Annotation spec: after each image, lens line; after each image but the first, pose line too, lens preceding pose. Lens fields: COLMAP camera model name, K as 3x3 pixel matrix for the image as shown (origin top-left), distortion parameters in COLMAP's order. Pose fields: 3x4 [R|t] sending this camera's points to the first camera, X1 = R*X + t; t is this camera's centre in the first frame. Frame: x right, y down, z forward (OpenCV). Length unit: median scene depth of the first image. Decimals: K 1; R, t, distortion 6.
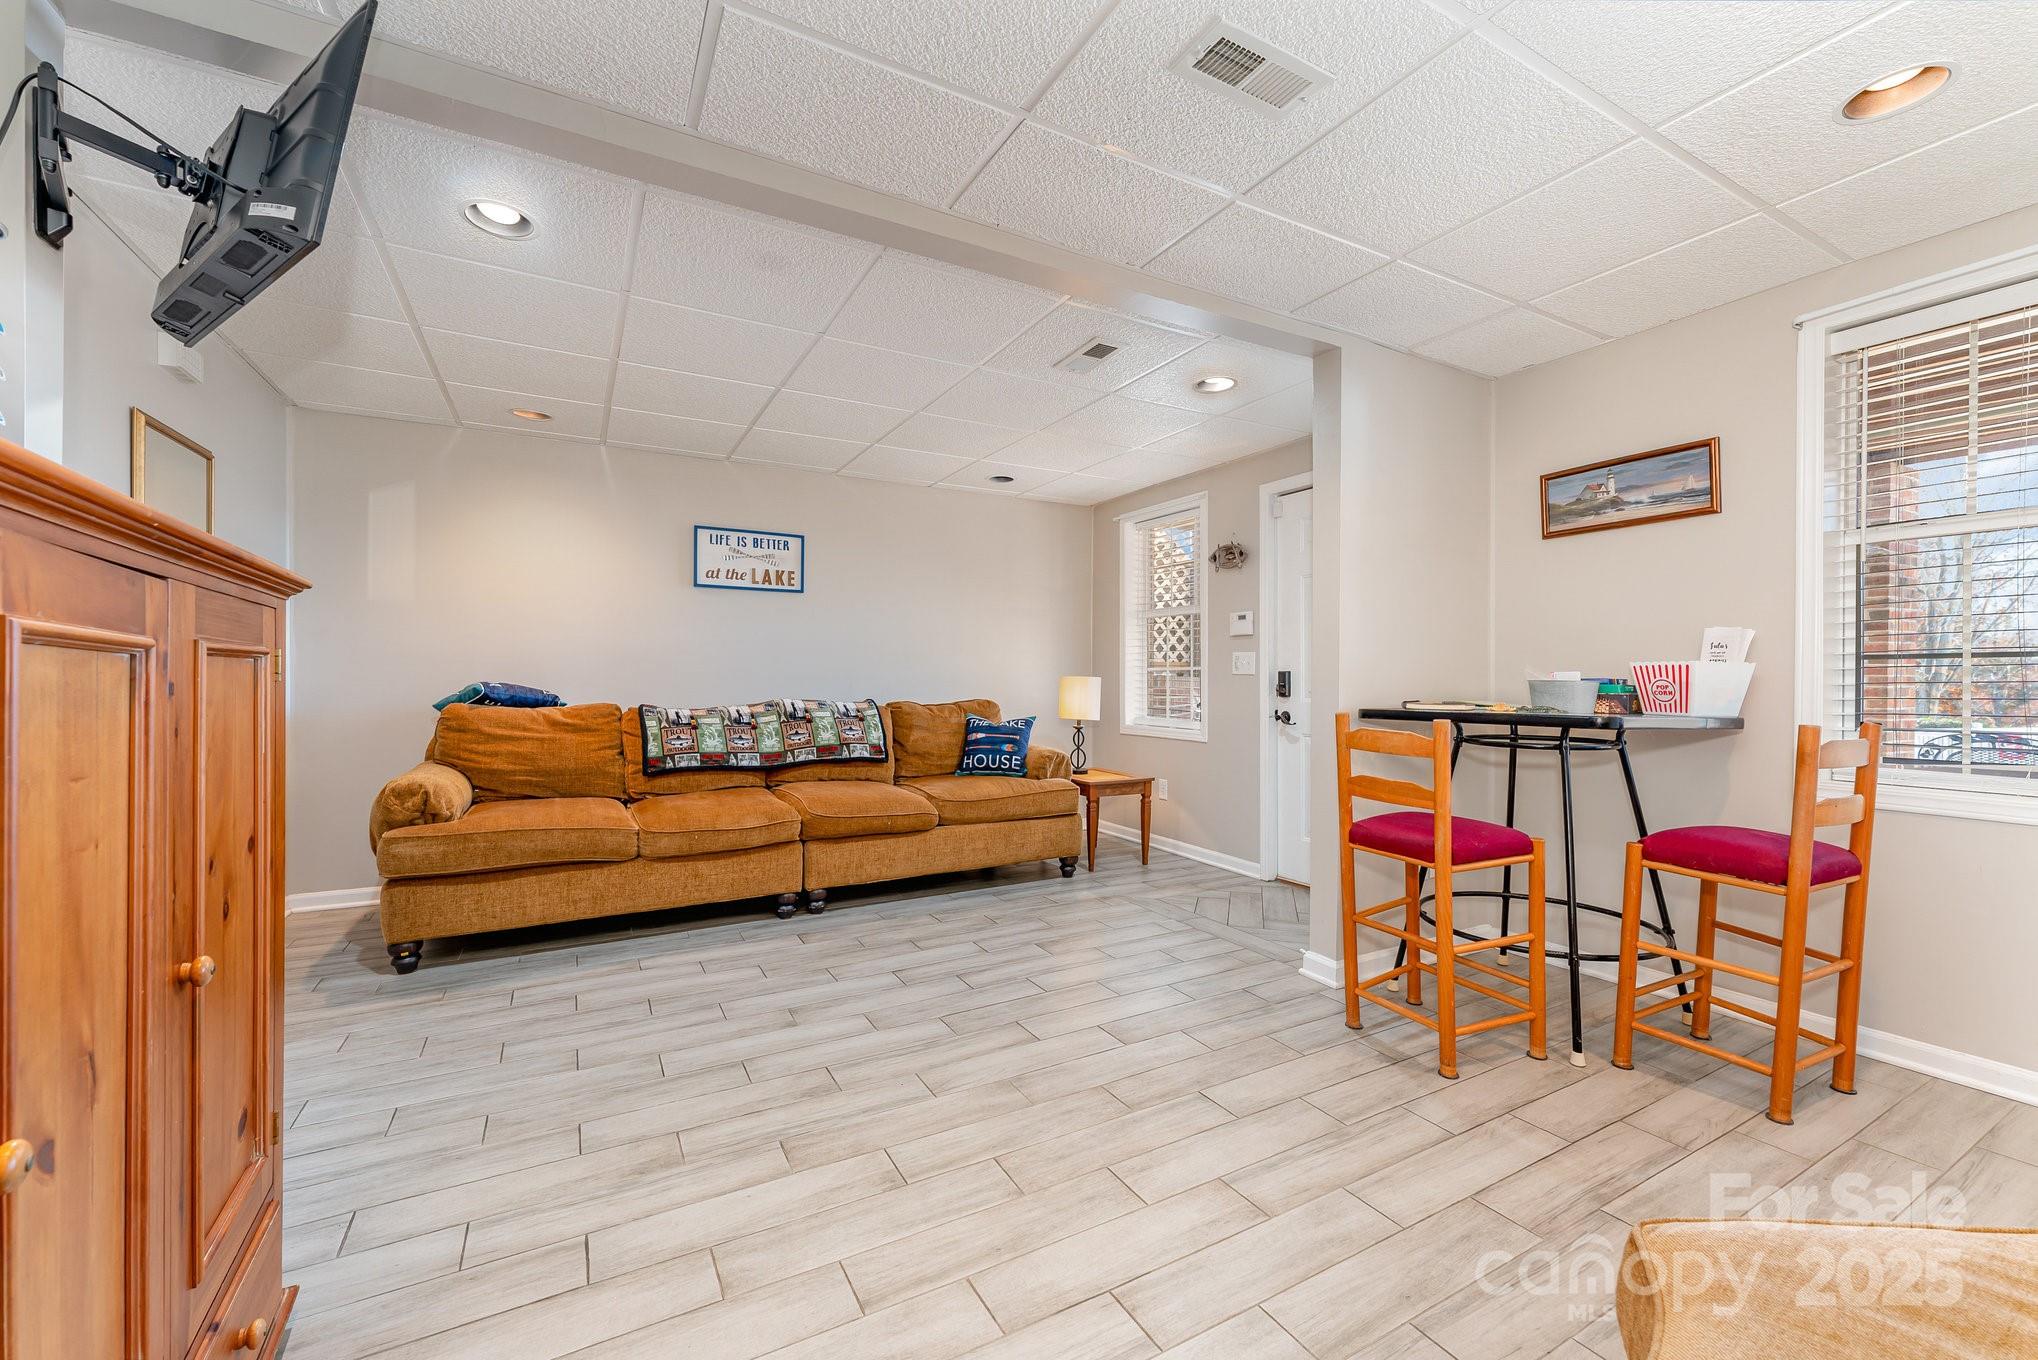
lens RADIAL K [[816.5, 0, 1017.0], [0, 816.5, 680.0], [0, 0, 1]] dist [-0.005615, 0.000473]
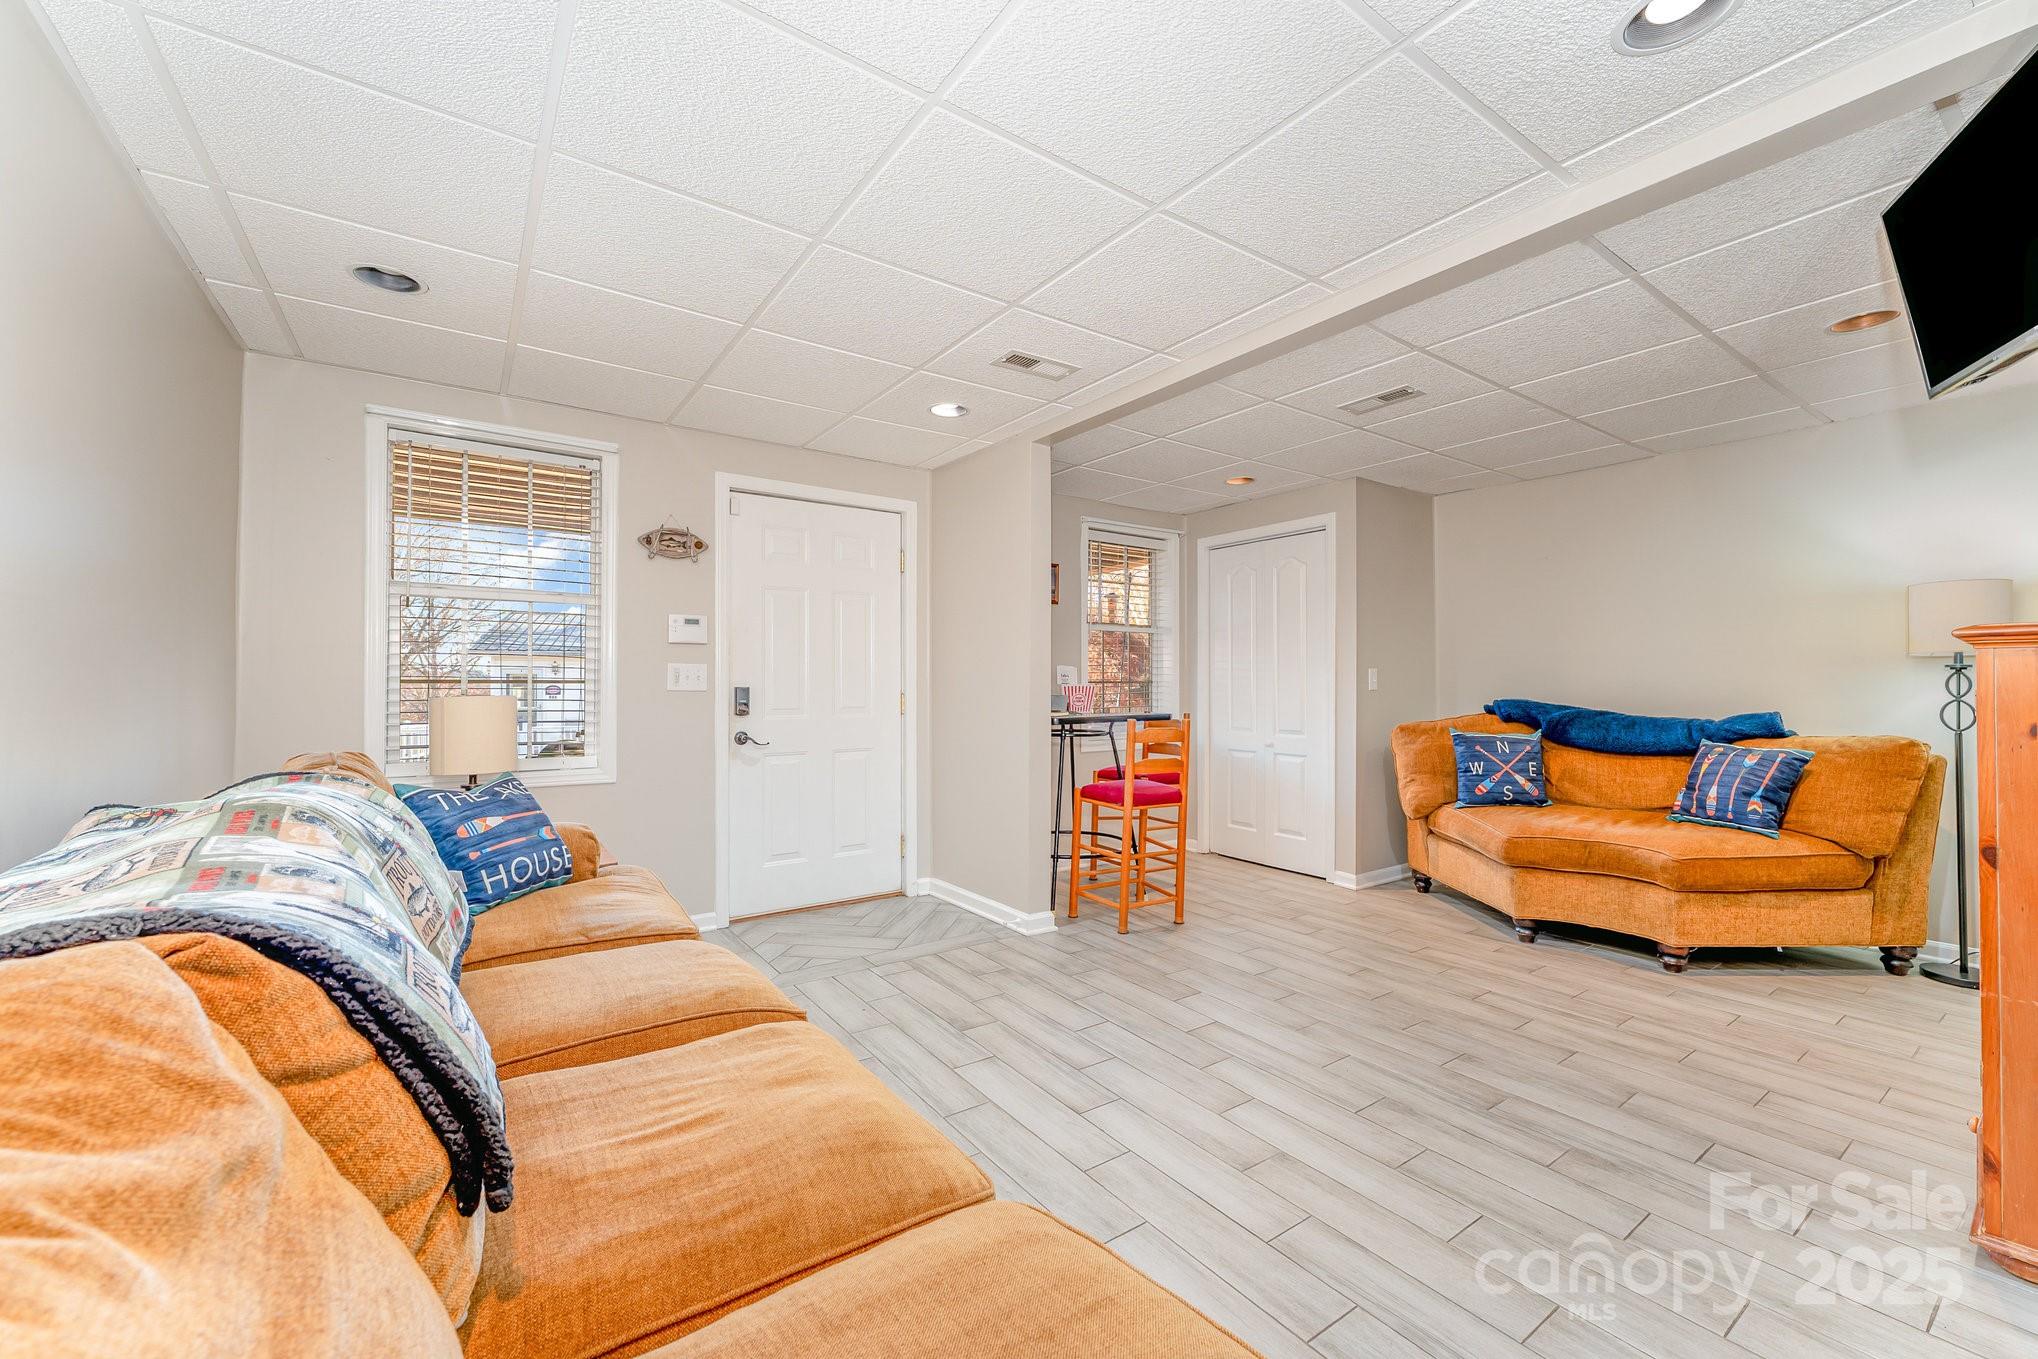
lens RADIAL K [[816.5, 0, 1016.7], [0, 816.5, 676.7], [0, 0, 1]] dist [-0.005615, 0.000473]
pose [[-0.116148, 0.007730, 0.993202, -0.883279], [0.000093, 0.999970, -0.007772, -0.022155], [-0.993232, -0.000810, -0.116145, 1.167783]]
